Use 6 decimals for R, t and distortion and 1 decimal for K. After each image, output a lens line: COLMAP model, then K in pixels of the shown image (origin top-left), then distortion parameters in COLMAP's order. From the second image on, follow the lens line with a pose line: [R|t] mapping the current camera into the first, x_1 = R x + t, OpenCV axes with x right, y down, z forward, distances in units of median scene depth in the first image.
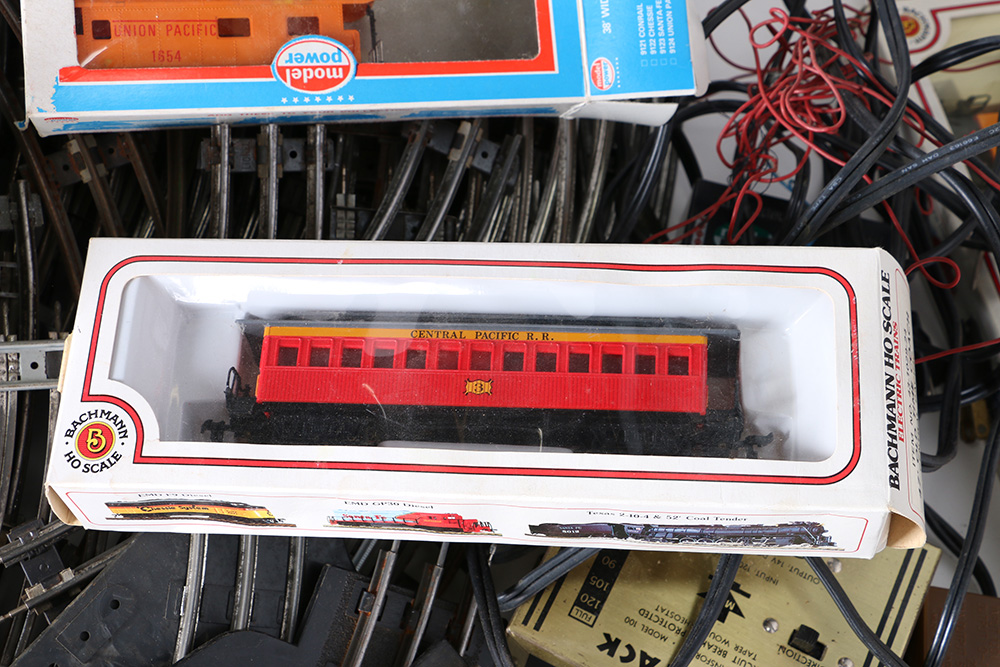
lens RADIAL K [[1689.9, 0, 513.9], [0, 1689.9, 334.7], [0, 0, 1]] dist [0.071691, 0.159108]
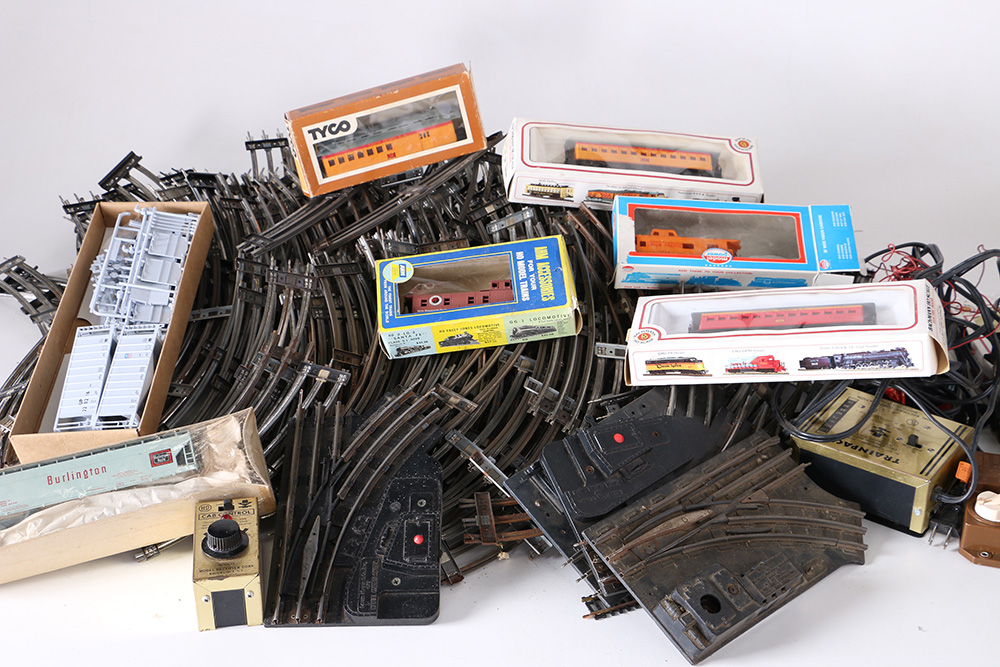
lens RADIAL K [[1517.6, 0, 500.0], [0, 1517.6, 333.5], [0, 0, 1]] dist [0.053551, 0.141568]
pose [[0.983124, -0.019092, -0.181944, -0.017065], [-0.081365, 0.845128, -0.528335, 1.329972], [0.163853, 0.534222, 0.829312, -1.087904]]
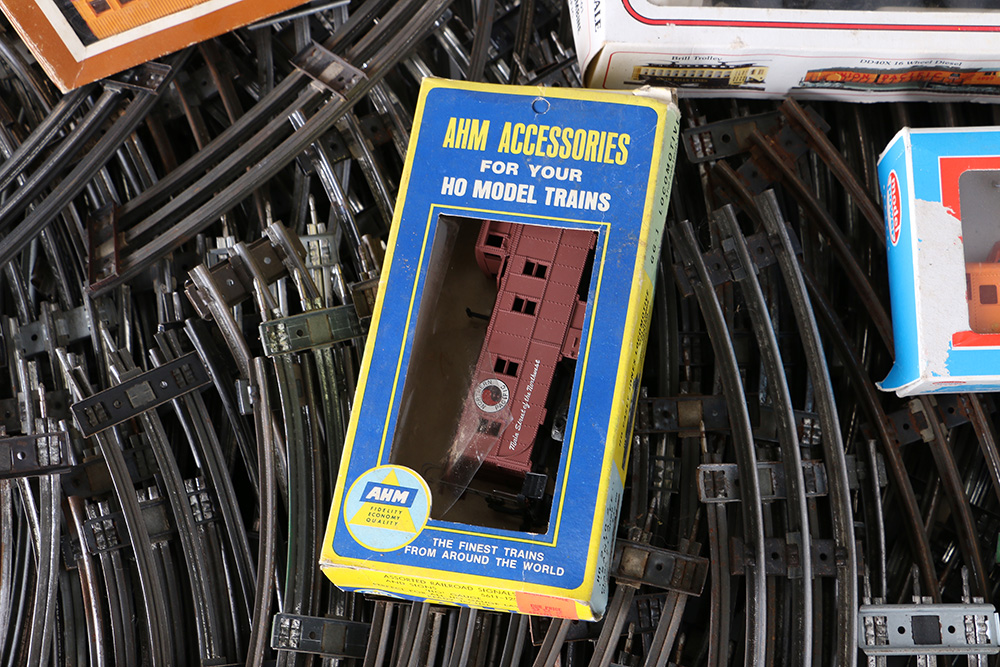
lens RADIAL K [[1689.9, 0, 513.9], [0, 1689.9, 334.7], [0, 0, 1]] dist [0.071691, 0.159108]
pose [[0.977715, -0.000650, -0.209934, -0.307530], [-0.025715, 0.992095, -0.122829, -0.025836], [0.208355, 0.125490, 0.969969, -0.023615]]
